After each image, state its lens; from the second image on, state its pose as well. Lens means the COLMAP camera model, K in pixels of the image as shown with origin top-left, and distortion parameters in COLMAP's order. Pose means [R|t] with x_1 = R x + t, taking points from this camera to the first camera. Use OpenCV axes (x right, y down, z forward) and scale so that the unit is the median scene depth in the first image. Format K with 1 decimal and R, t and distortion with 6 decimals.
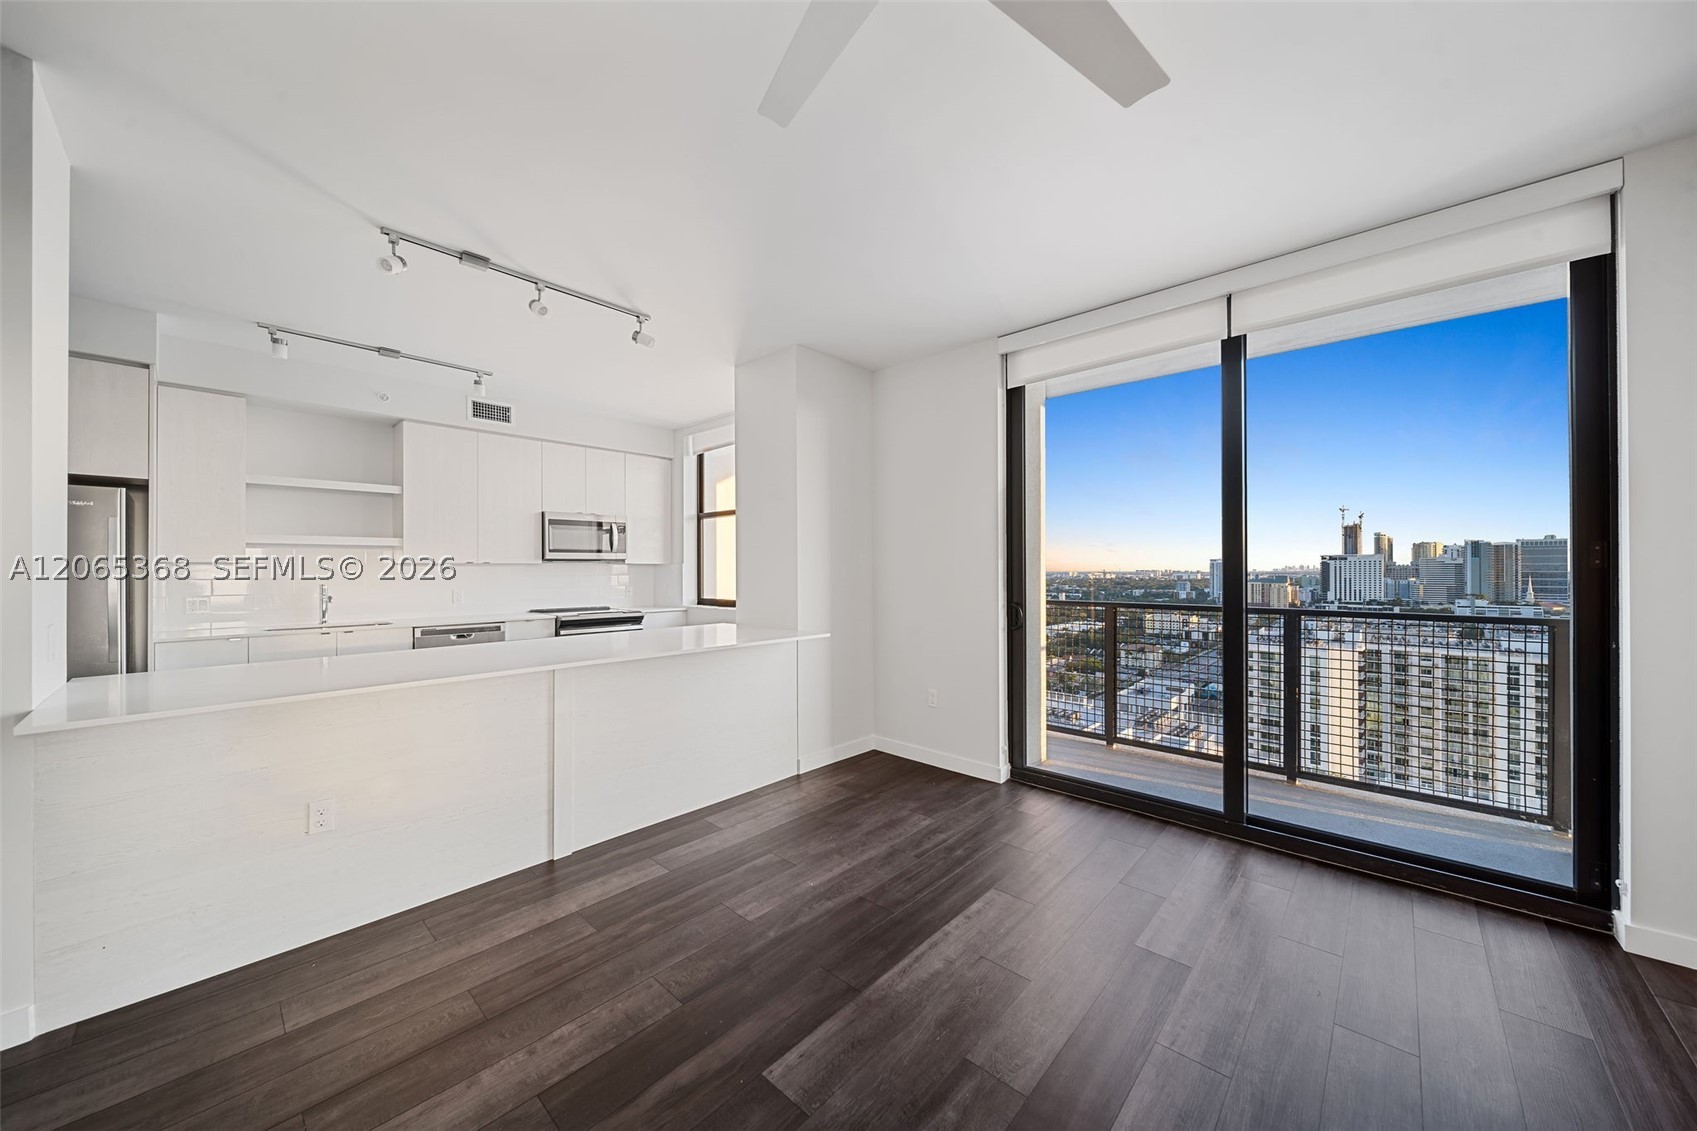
lens RADIAL K [[592.4, 0, 845.9], [0, 592.4, 565.6], [0, 0, 1]] dist [-0.001345, -0.000455]
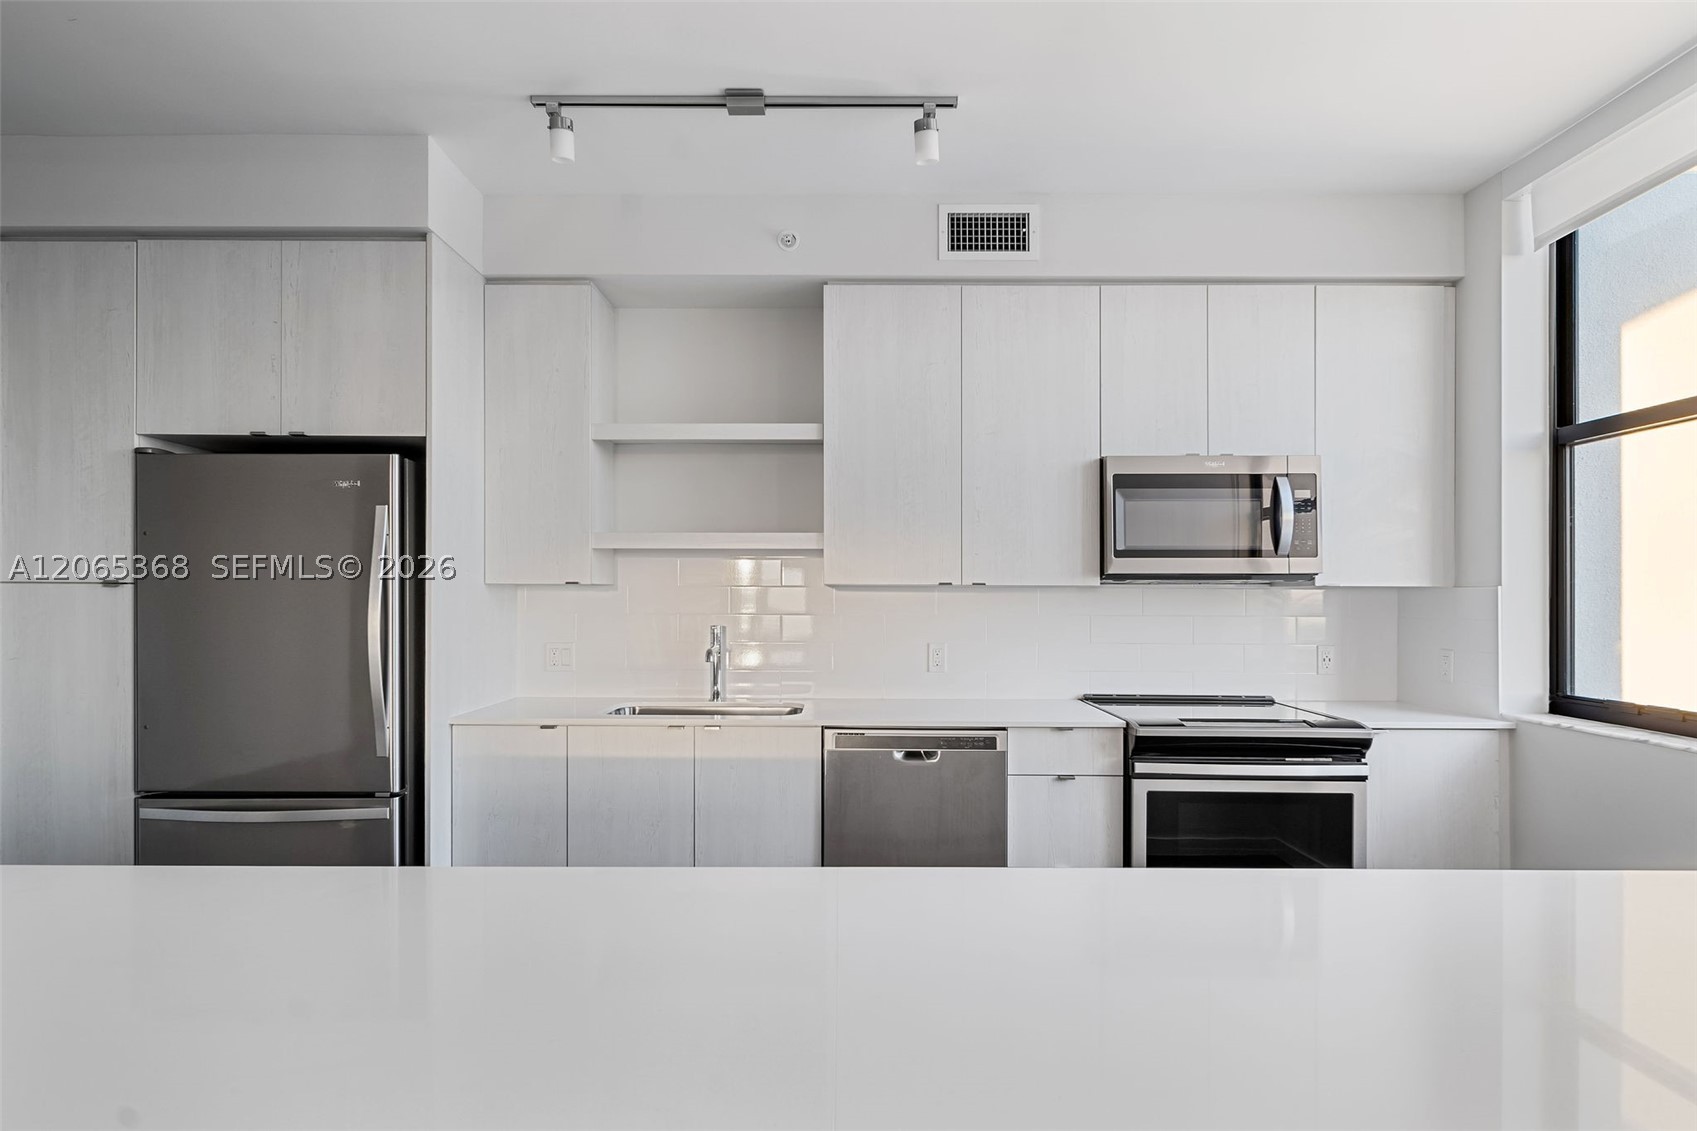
lens RADIAL K [[943.7, 0, 844.3], [0, 943.7, 601.8], [0, 0, 1]] dist [-0.004187, -0.001512]
pose [[0.675273, 0.005266, -0.737549, -0.155485], [-0.000694, 0.999979, 0.006504, 0.003412], [0.737568, -0.003880, 0.675262, 0.436311]]
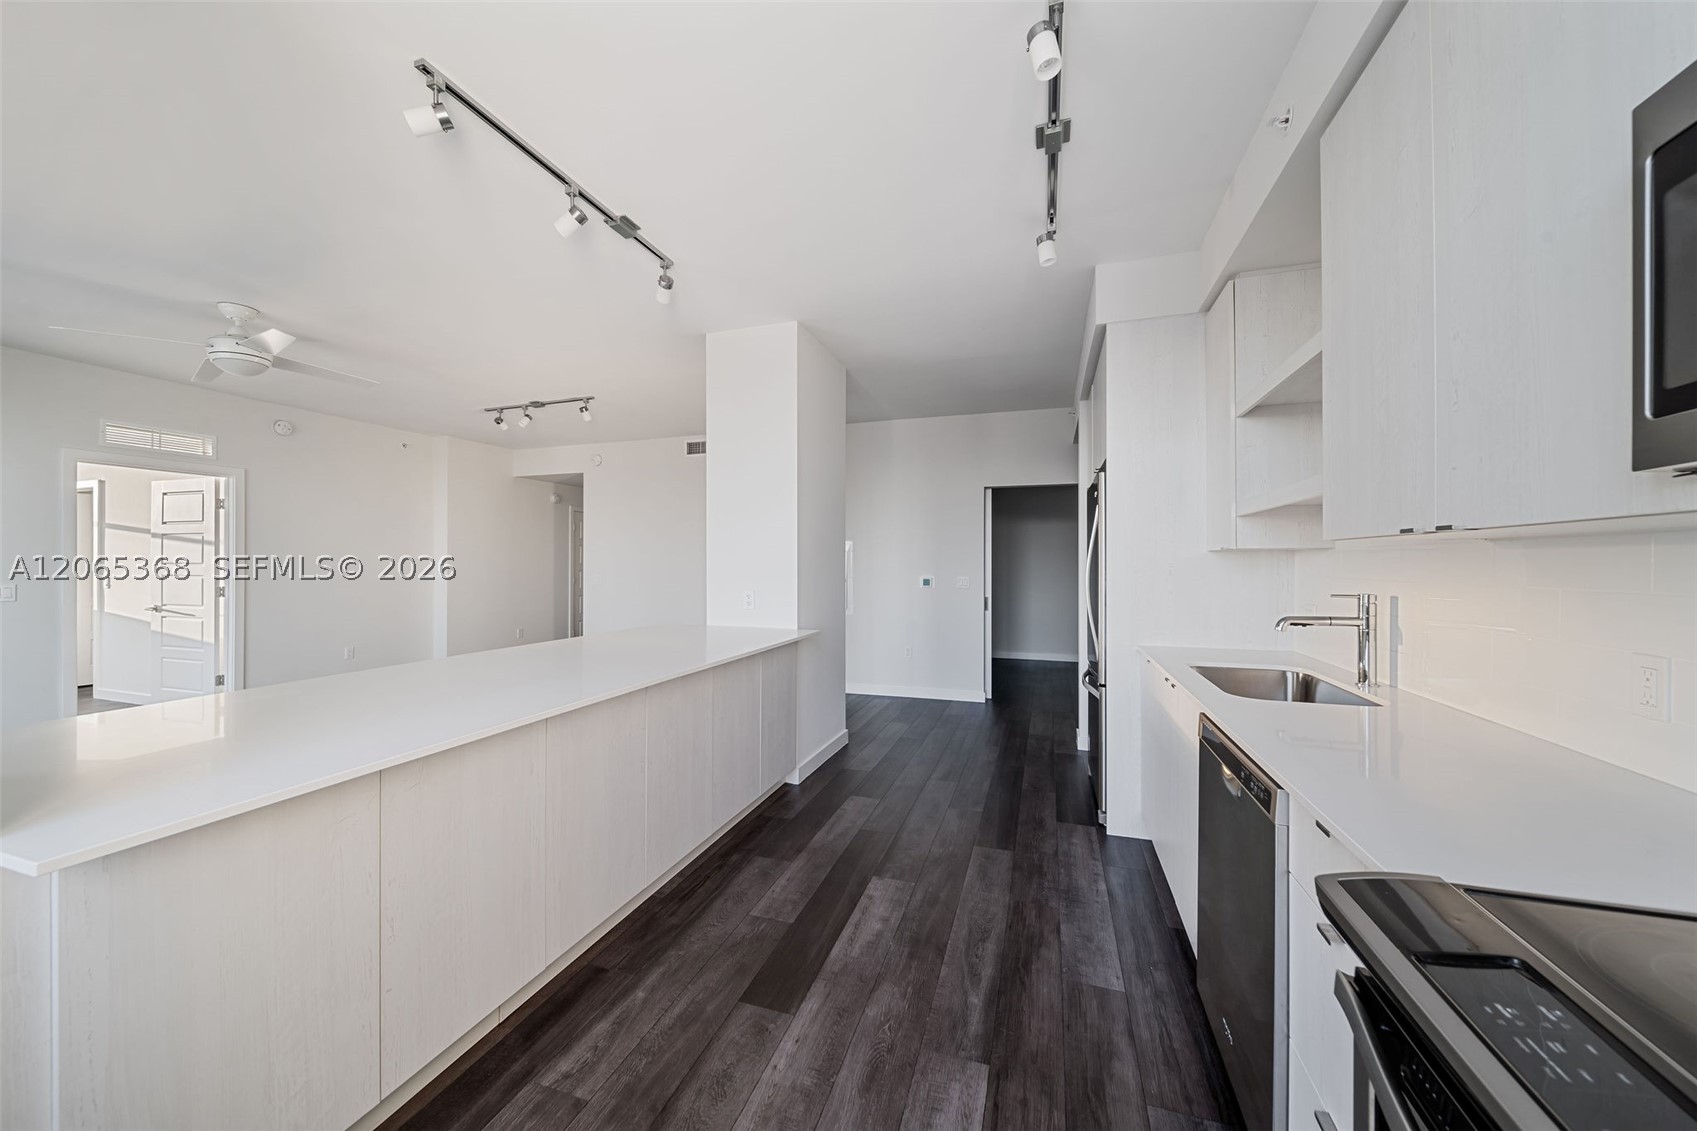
lens RADIAL K [[601.6, 0, 848.5], [0, 601.6, 565.5], [0, 0, 1]] dist [0.001456, -0.000176]
pose [[-0.912629, 0.003756, -0.408771, -0.296609], [0.005031, 0.999985, -0.002045, 0.007891], [0.408757, -0.003923, -0.912635, 1.049009]]
